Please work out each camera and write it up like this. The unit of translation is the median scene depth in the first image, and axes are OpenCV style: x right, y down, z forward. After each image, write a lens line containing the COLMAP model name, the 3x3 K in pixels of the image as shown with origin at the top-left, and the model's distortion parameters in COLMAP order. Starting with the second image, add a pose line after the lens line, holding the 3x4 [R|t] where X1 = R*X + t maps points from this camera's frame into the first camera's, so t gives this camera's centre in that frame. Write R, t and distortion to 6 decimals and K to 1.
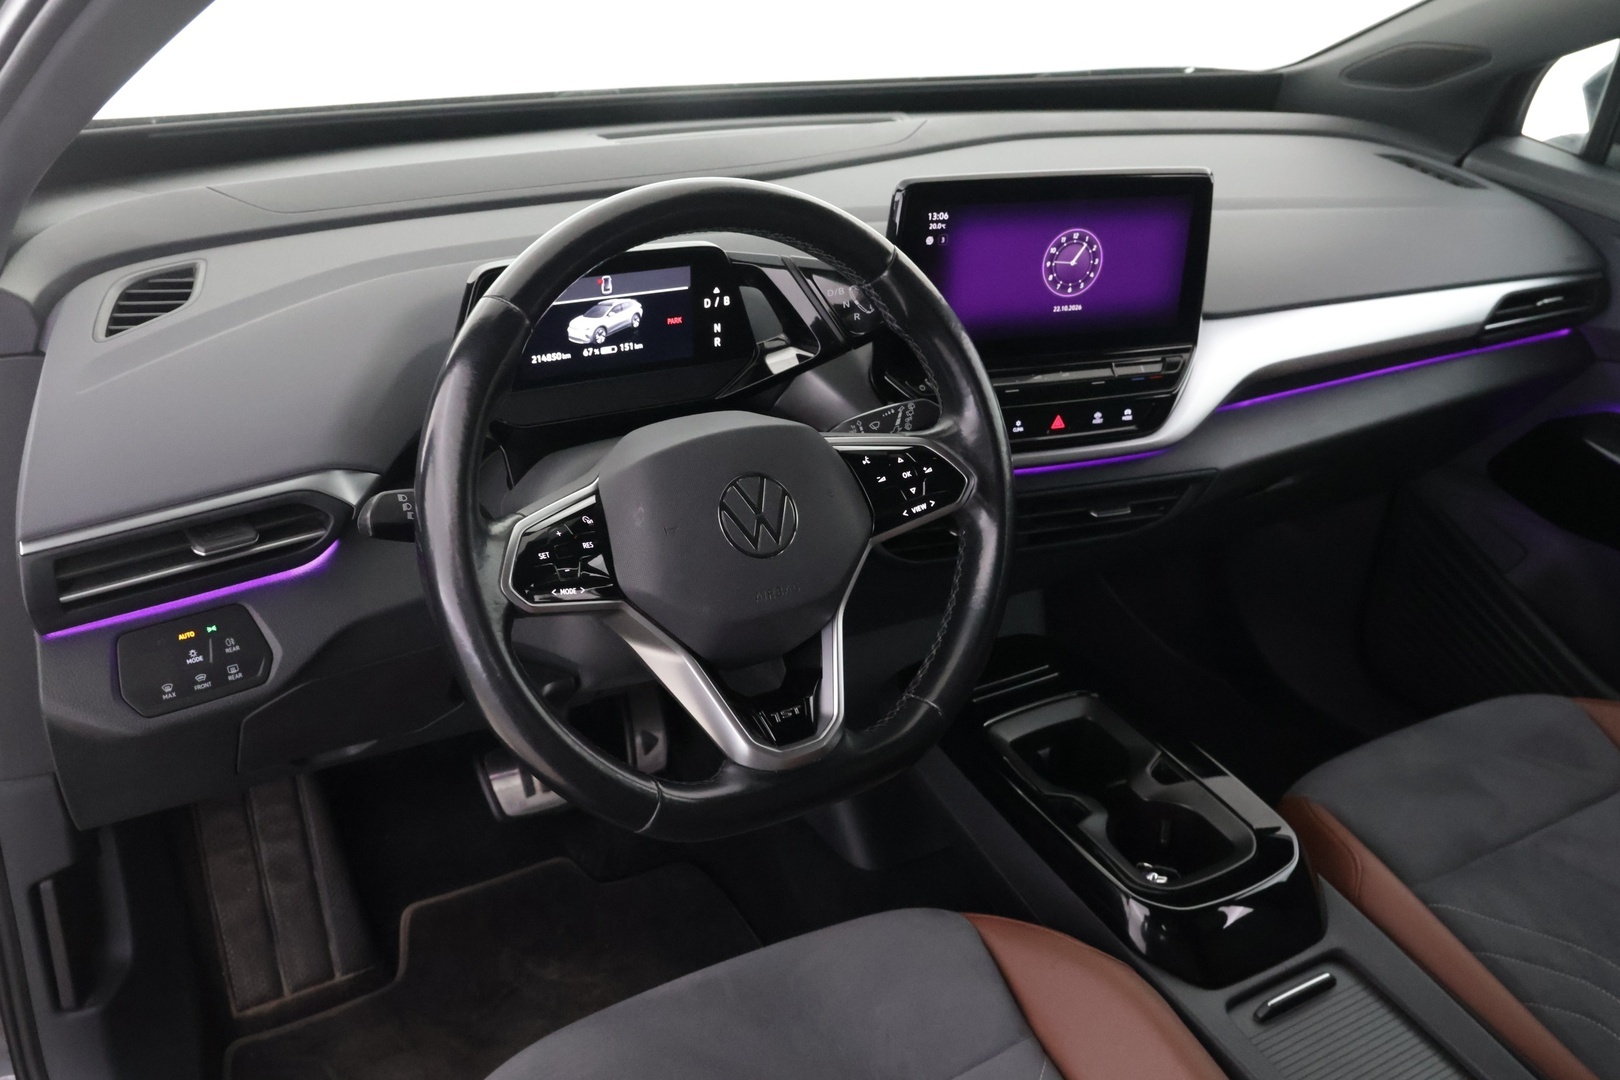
lens RADIAL K [[1584.9, 0, 810.0], [0, 1584.9, 540.0], [0, 0, 1]] dist [0.000774, -0.005208]
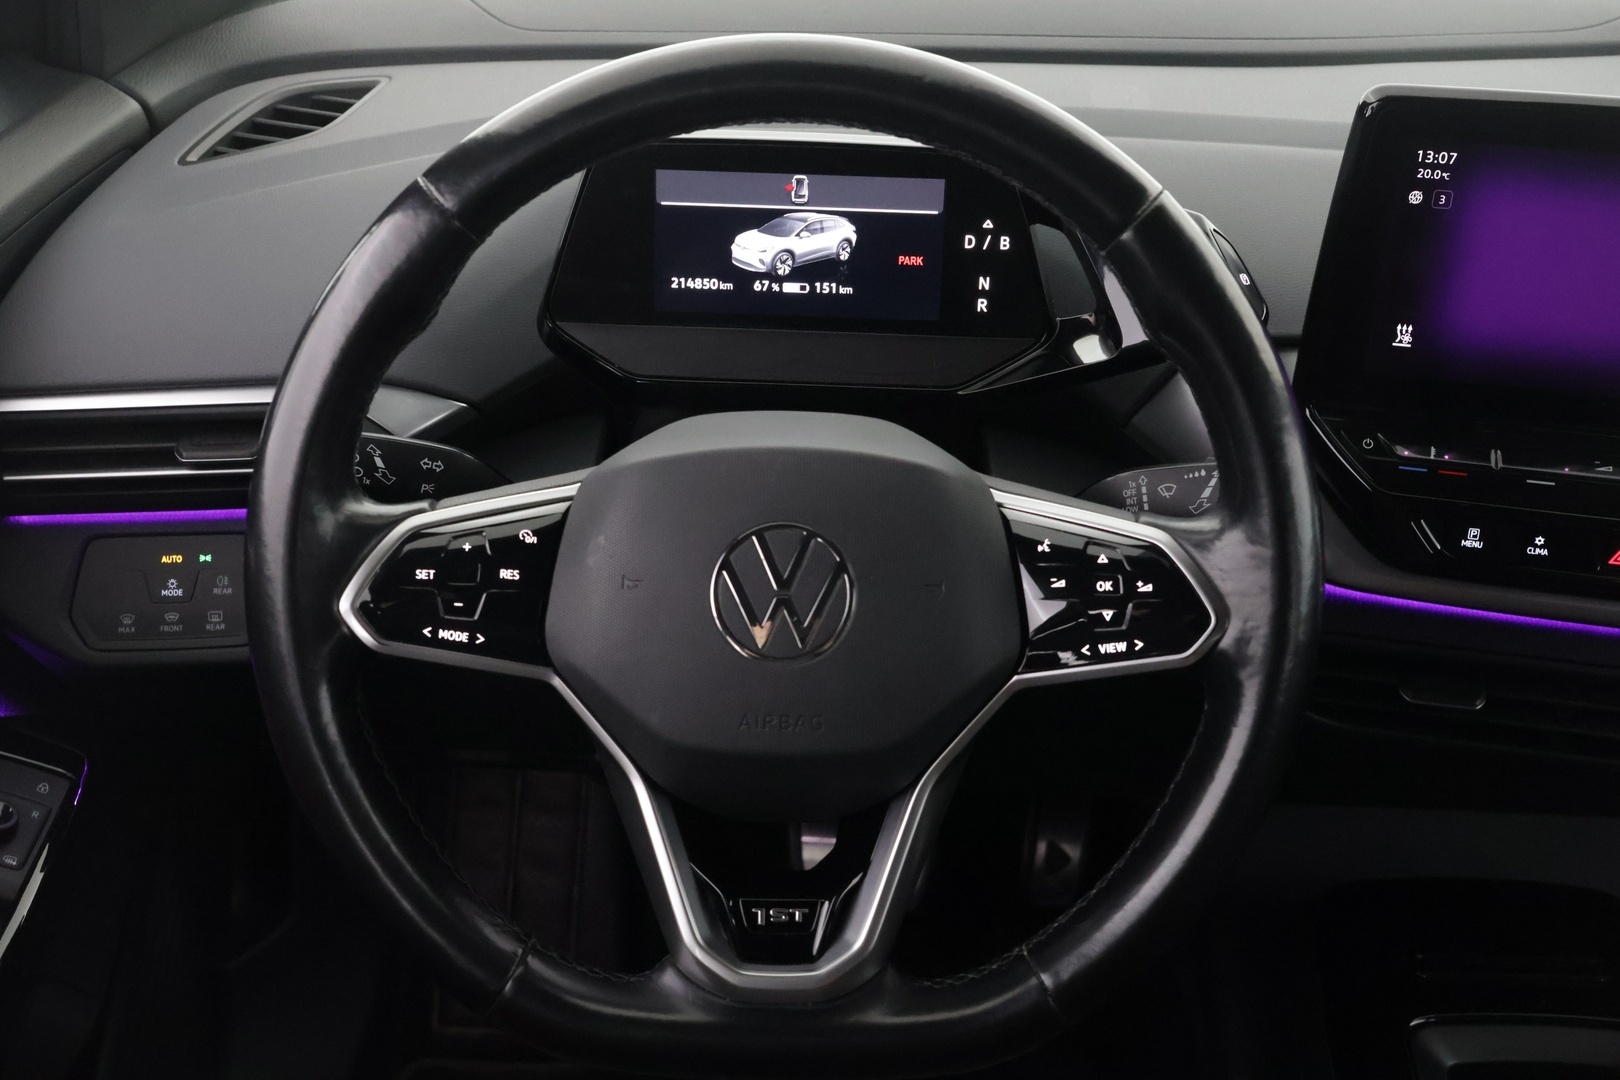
lens RADIAL K [[1977.0, 0, 810.0], [0, 1977.0, 540.0], [0, 0, 1]] dist [0.009010, 0.023158]
pose [[0.834049, 0.234662, -0.499295, 0.310286], [-0.218961, 0.971497, 0.090825, -0.094210], [0.506377, 0.033573, 0.861658, 0.302657]]
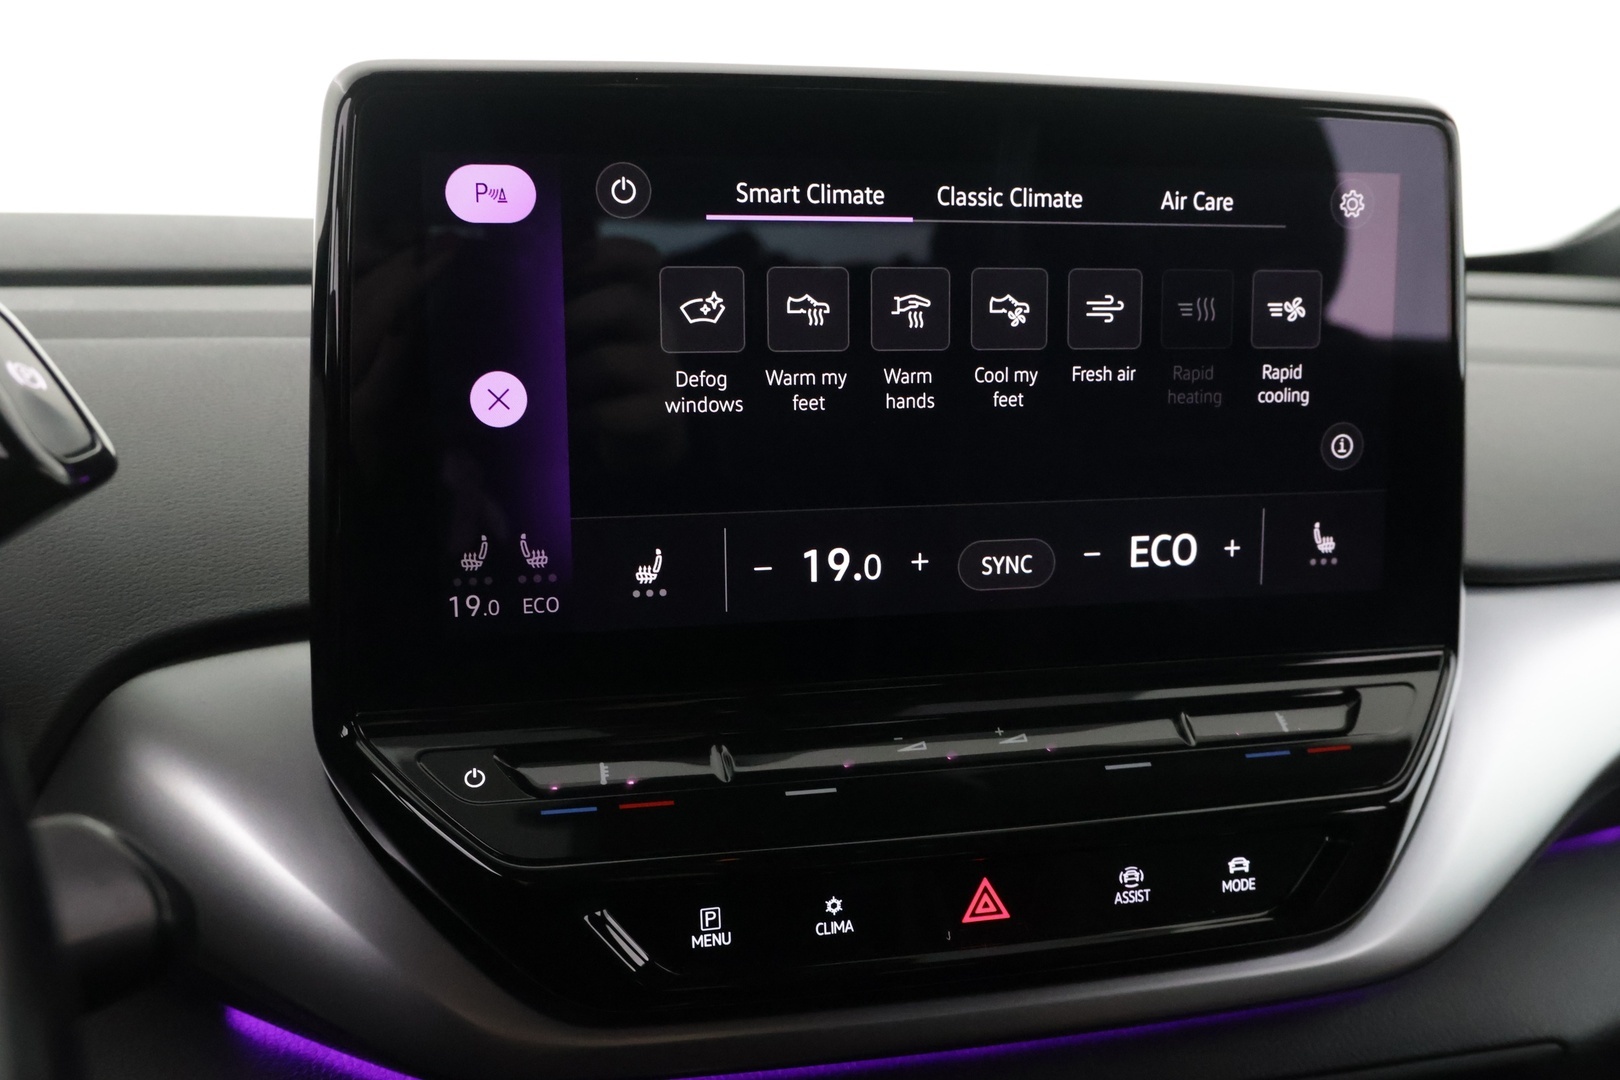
lens RADIAL K [[1478.3, 0, 810.0], [0, 1478.3, 540.0], [0, 0, 1]] dist [-0.111379, 0.005960]
pose [[0.982779, -0.036409, -0.181163, 0.206601], [-0.018835, 0.955551, -0.294222, -0.068186], [0.183823, 0.292568, 0.938410, 0.850023]]
